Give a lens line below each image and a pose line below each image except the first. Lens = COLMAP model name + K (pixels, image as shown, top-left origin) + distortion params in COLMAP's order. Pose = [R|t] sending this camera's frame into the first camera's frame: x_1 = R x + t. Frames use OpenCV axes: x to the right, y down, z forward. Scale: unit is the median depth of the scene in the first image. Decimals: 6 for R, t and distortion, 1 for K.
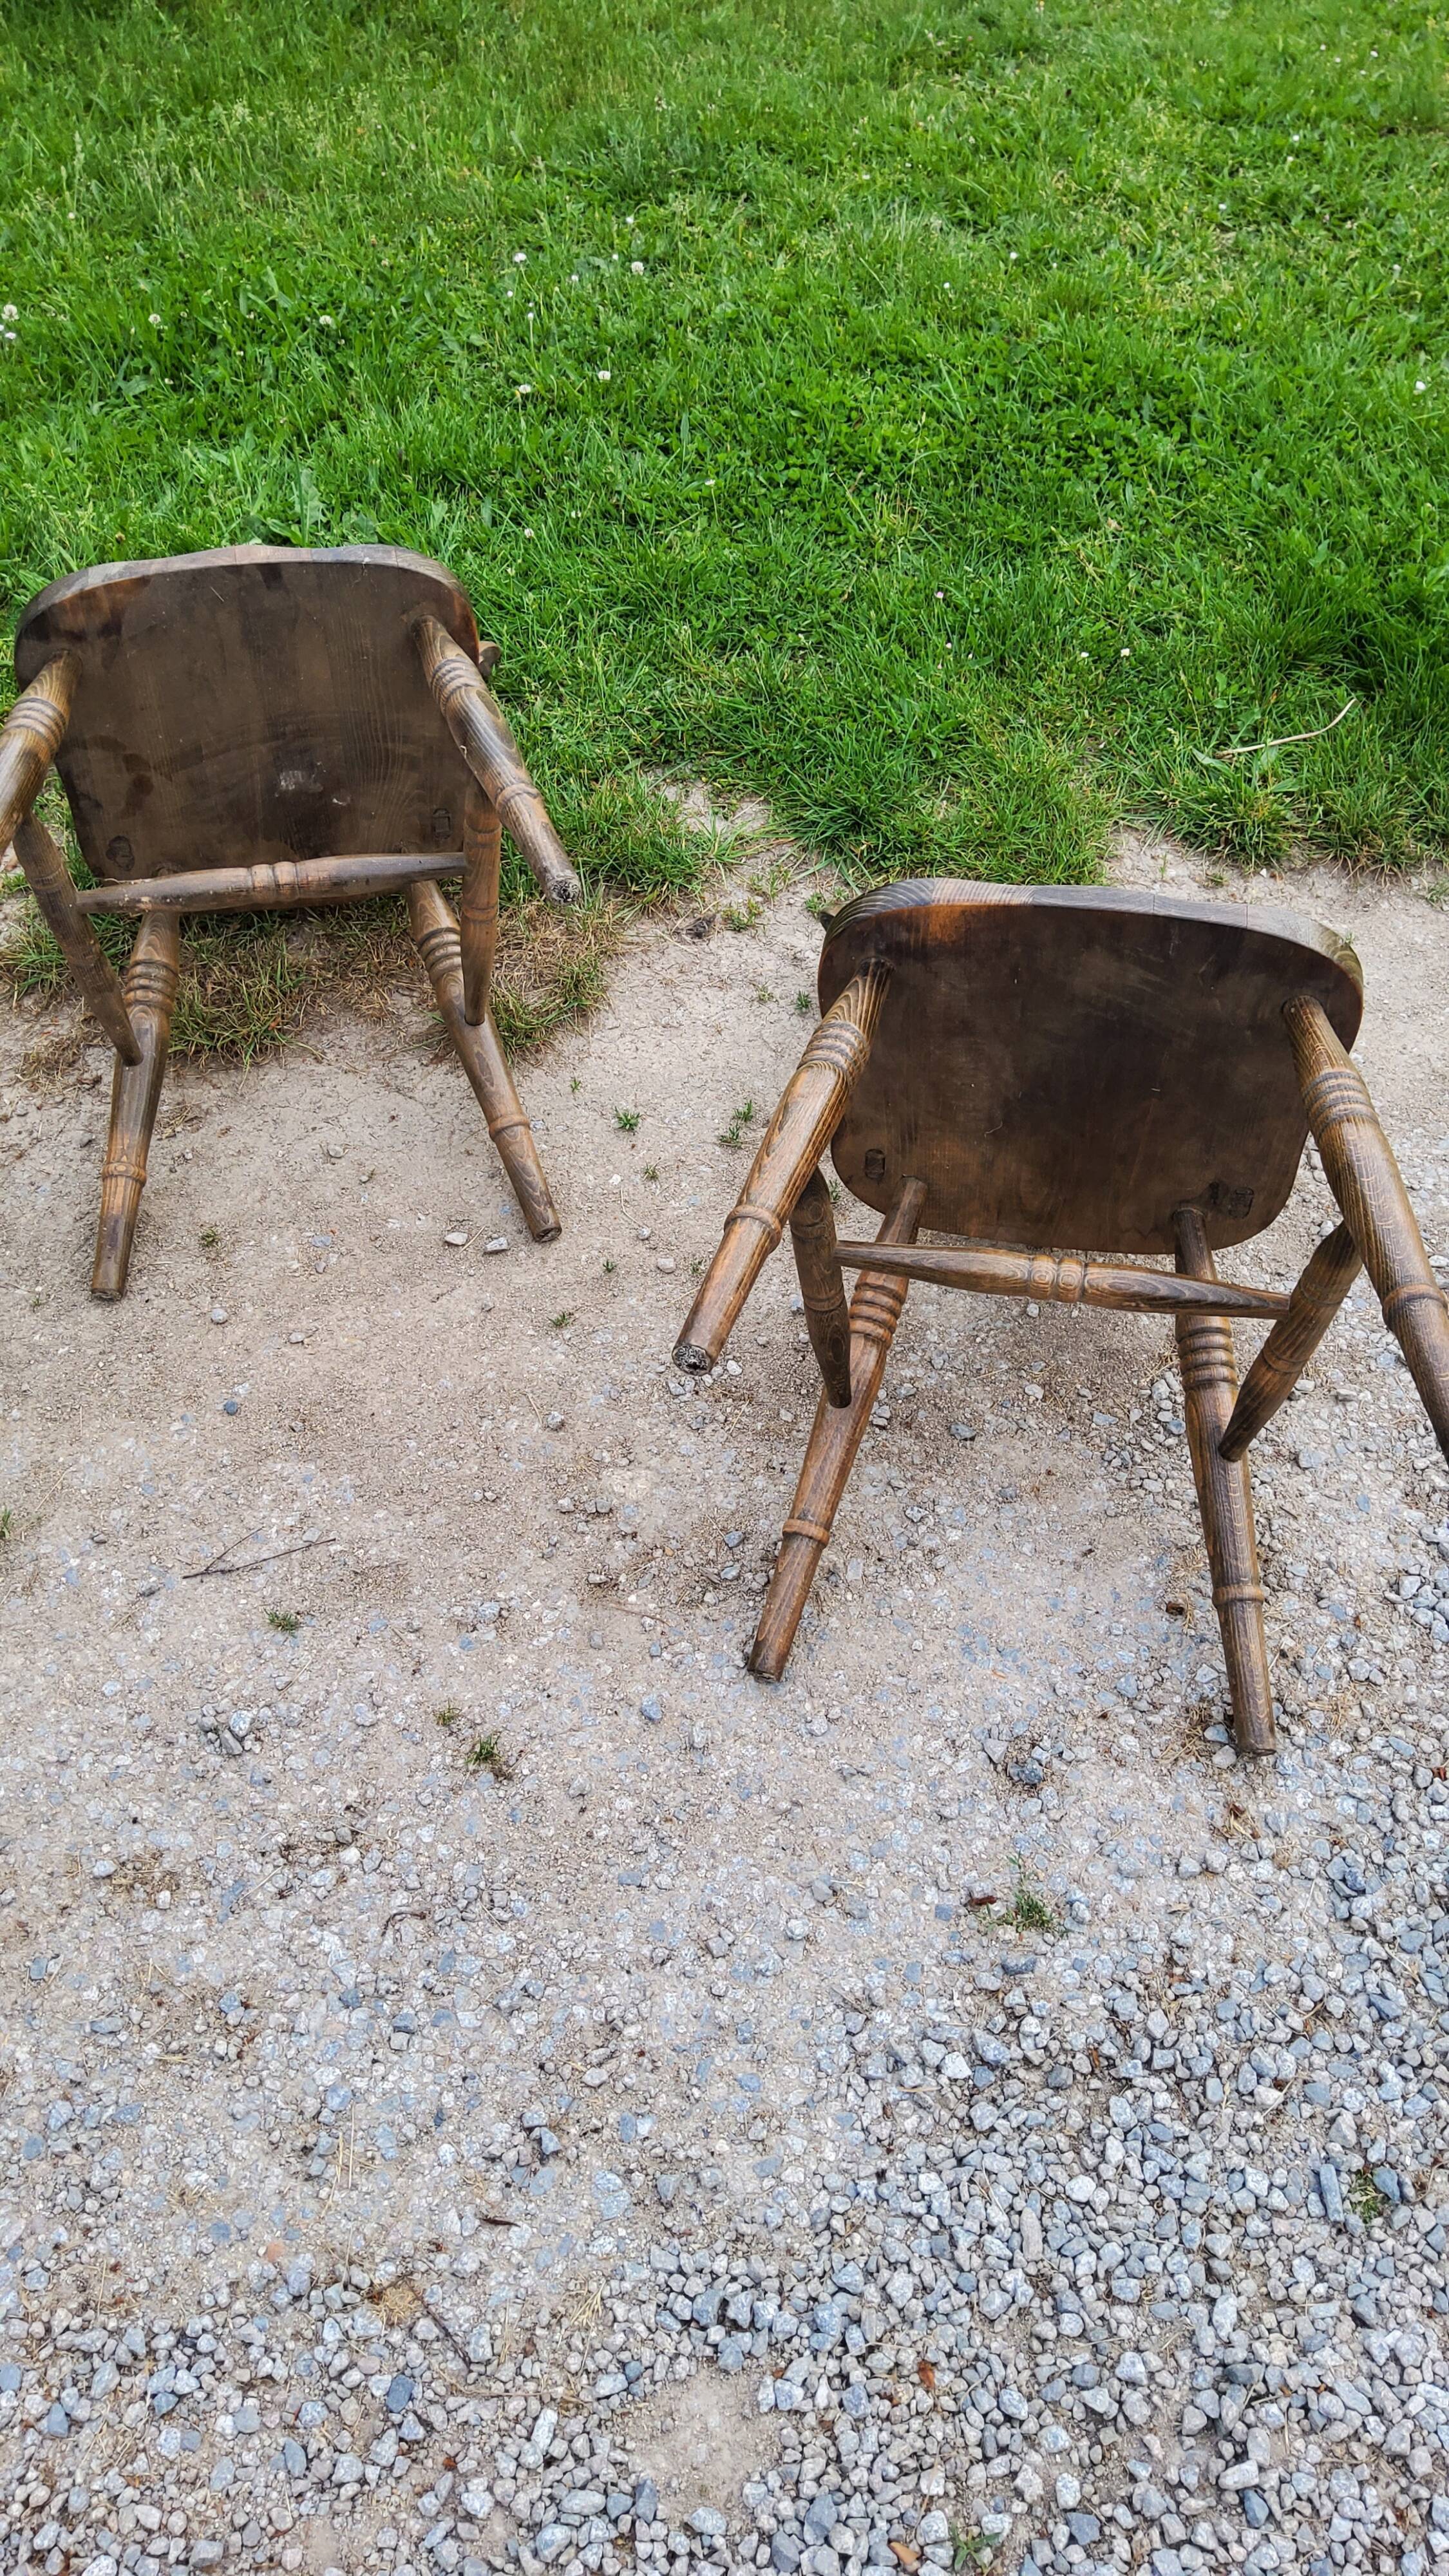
lens RADIAL K [[1945.3, 0, 735.2], [0, 1945.3, 1268.0], [0, 0, 1]] dist [0.065359, -0.114139]
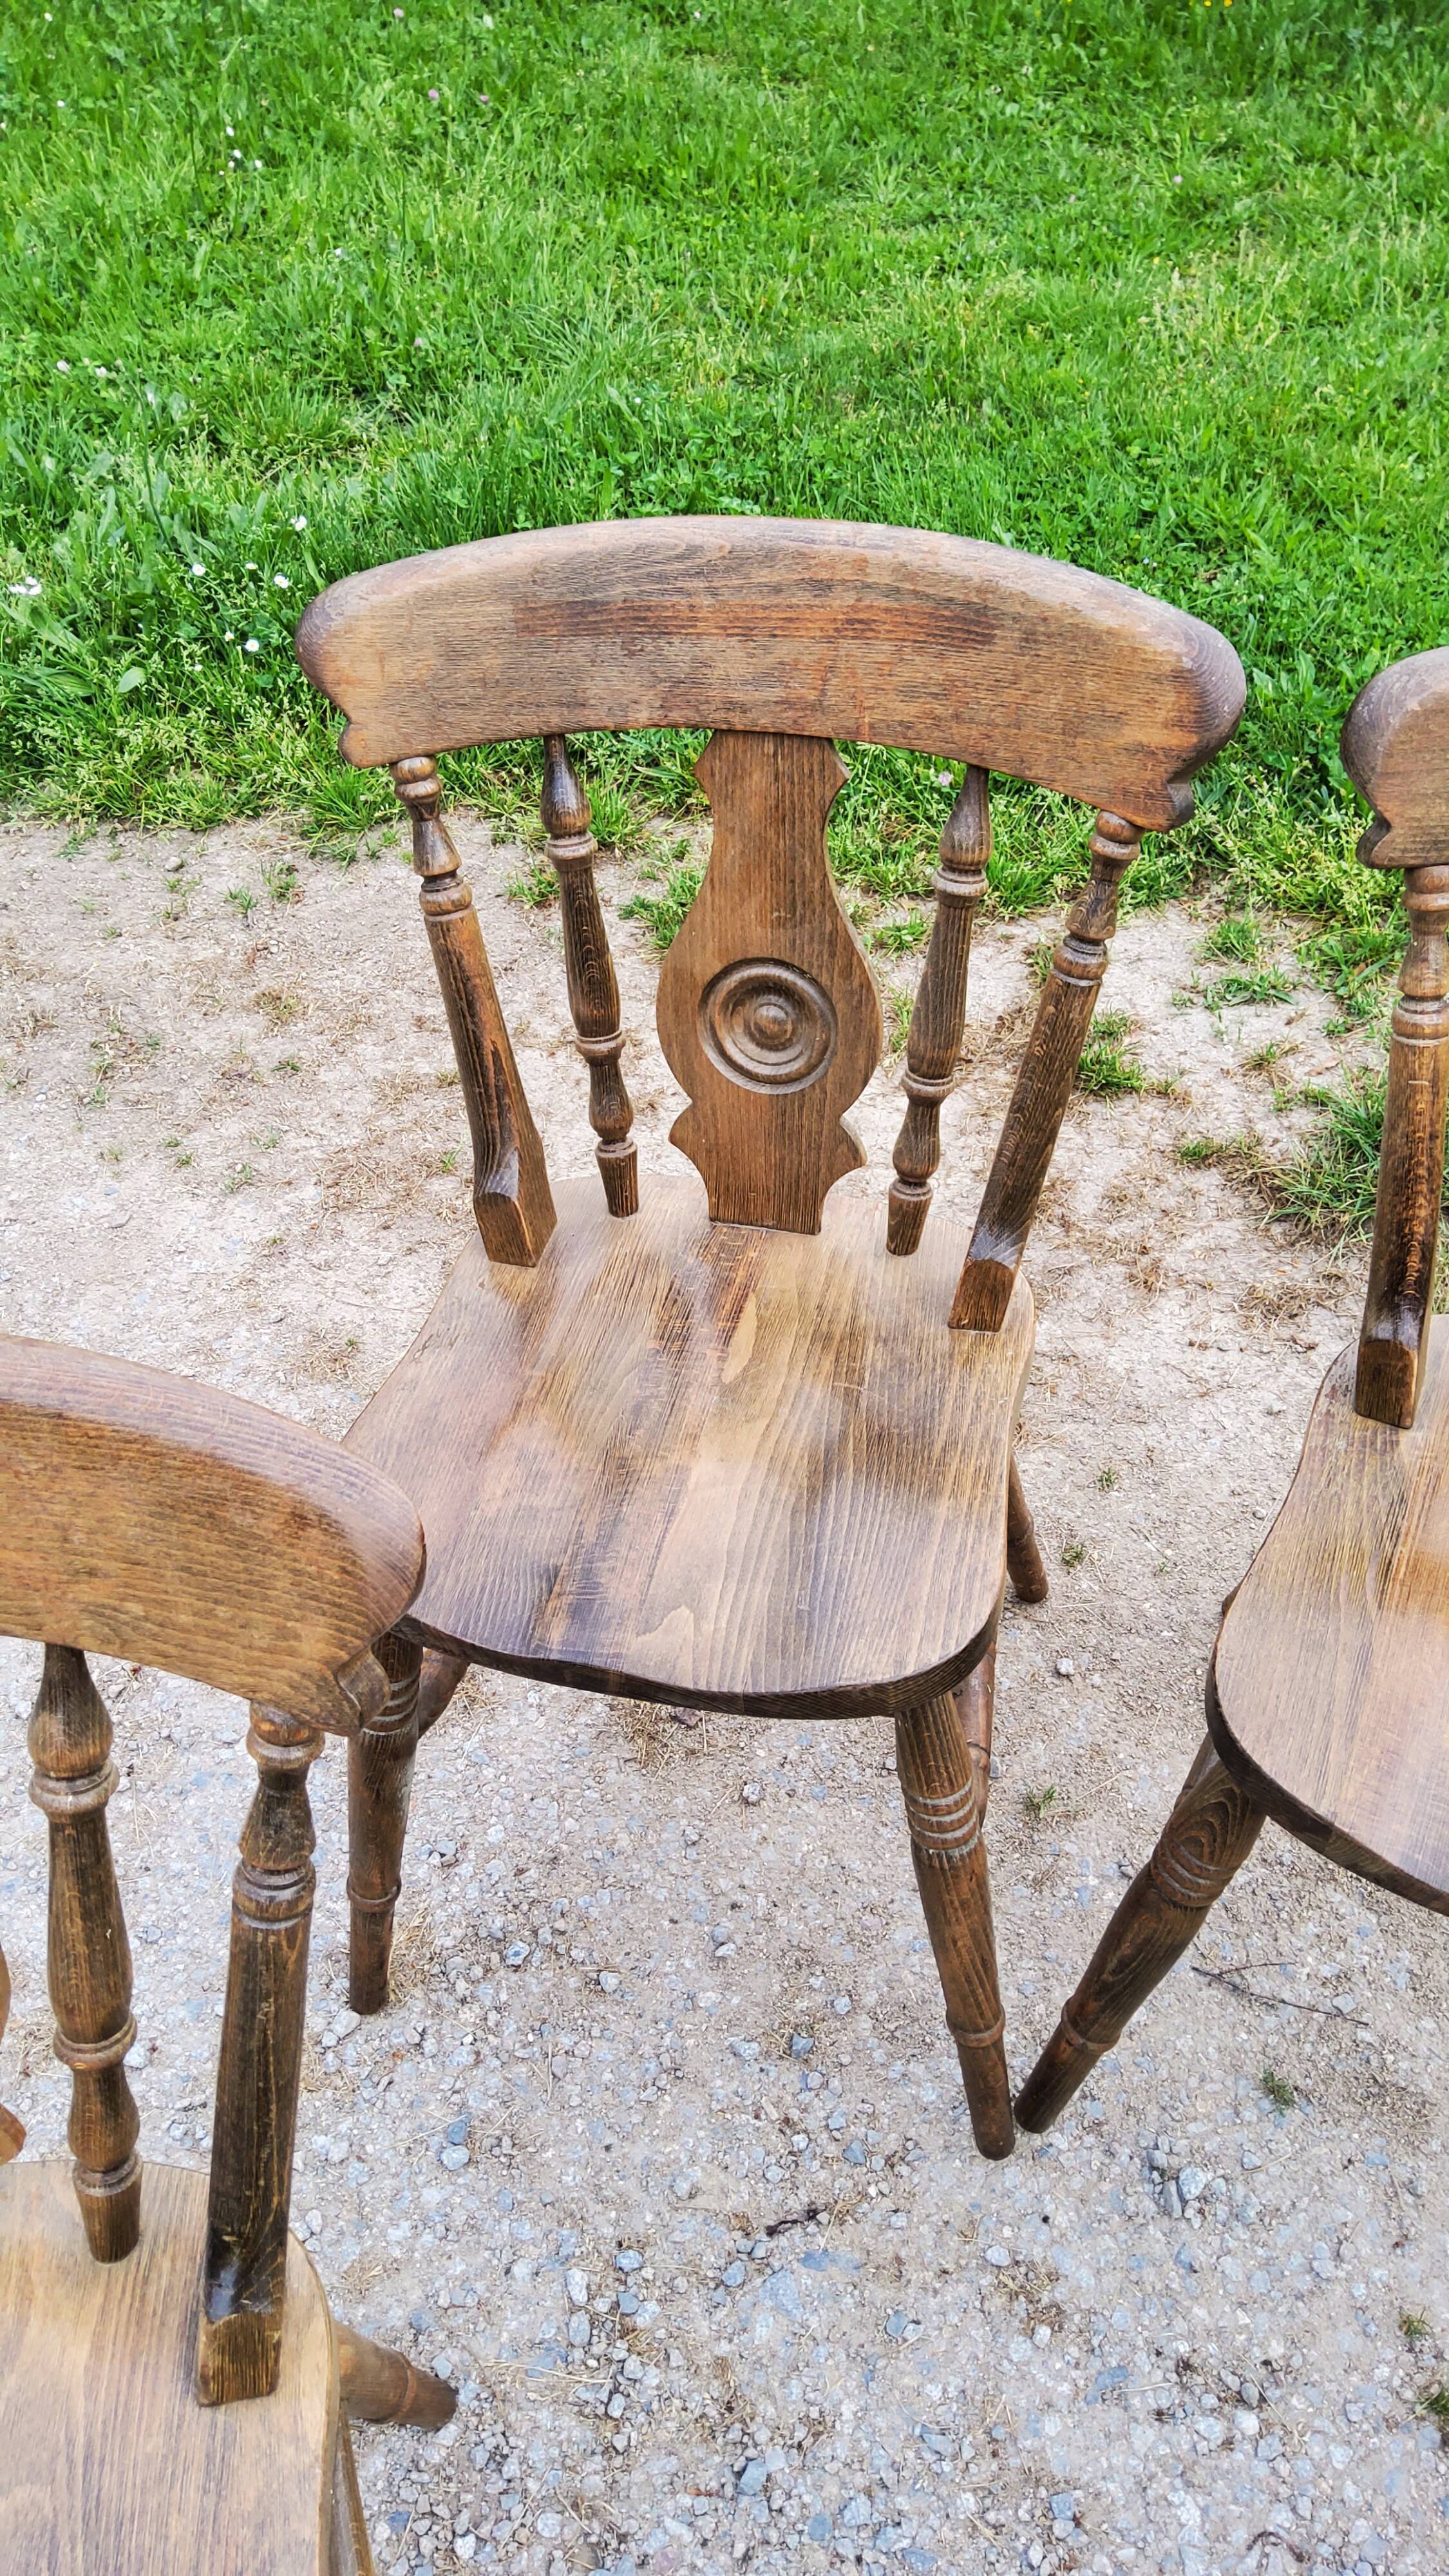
lens RADIAL K [[1945.3, 0, 722.3], [0, 1945.3, 1274.1], [0, 0, 1]] dist [0.065359, -0.114139]
pose [[0.791559, 0.417398, -0.446333, -0.204741], [-0.418805, 0.902422, 0.101179, -0.140631], [0.445012, 0.106837, 0.889129, 0.086887]]
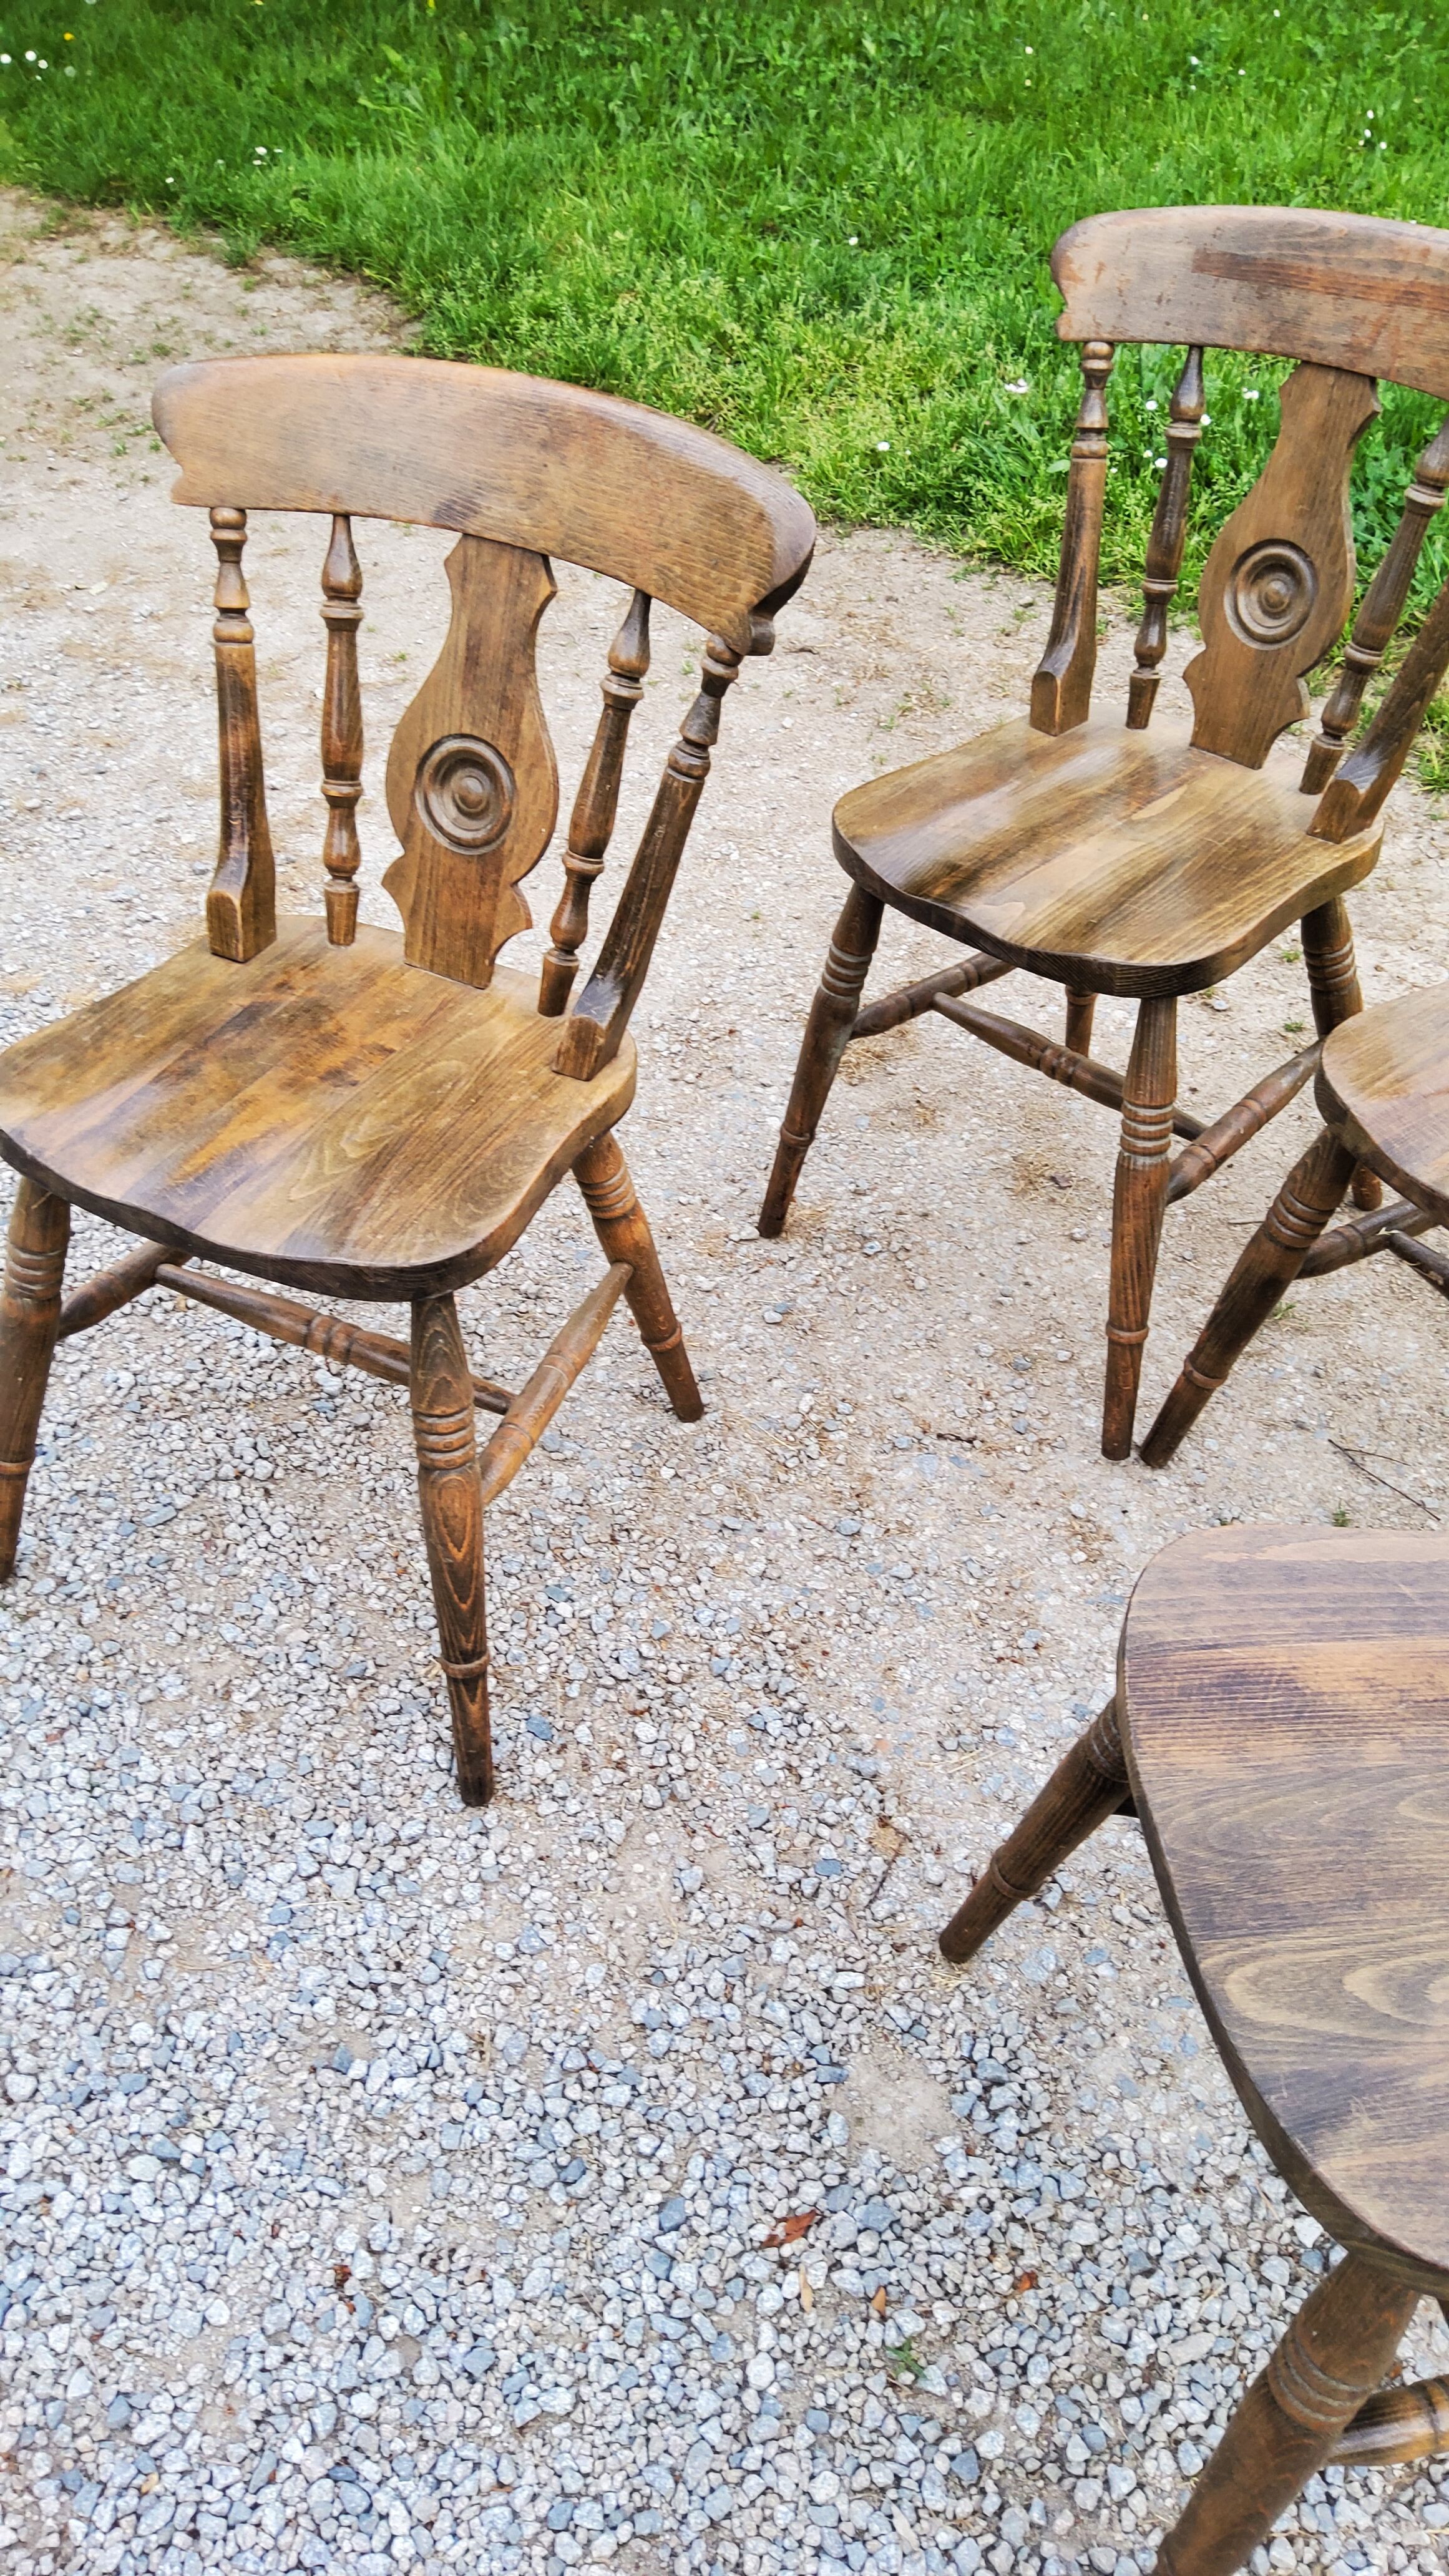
lens RADIAL K [[1947.3, 0, 727.0], [0, 1947.3, 1272.7], [0, 0, 1]] dist [0.076550, -0.139797]
pose [[0.333170, 0.631522, -0.700127, 0.367316], [-0.660977, 0.685975, 0.304218, -0.024120], [0.672389, 0.361412, 0.645968, 0.002893]]
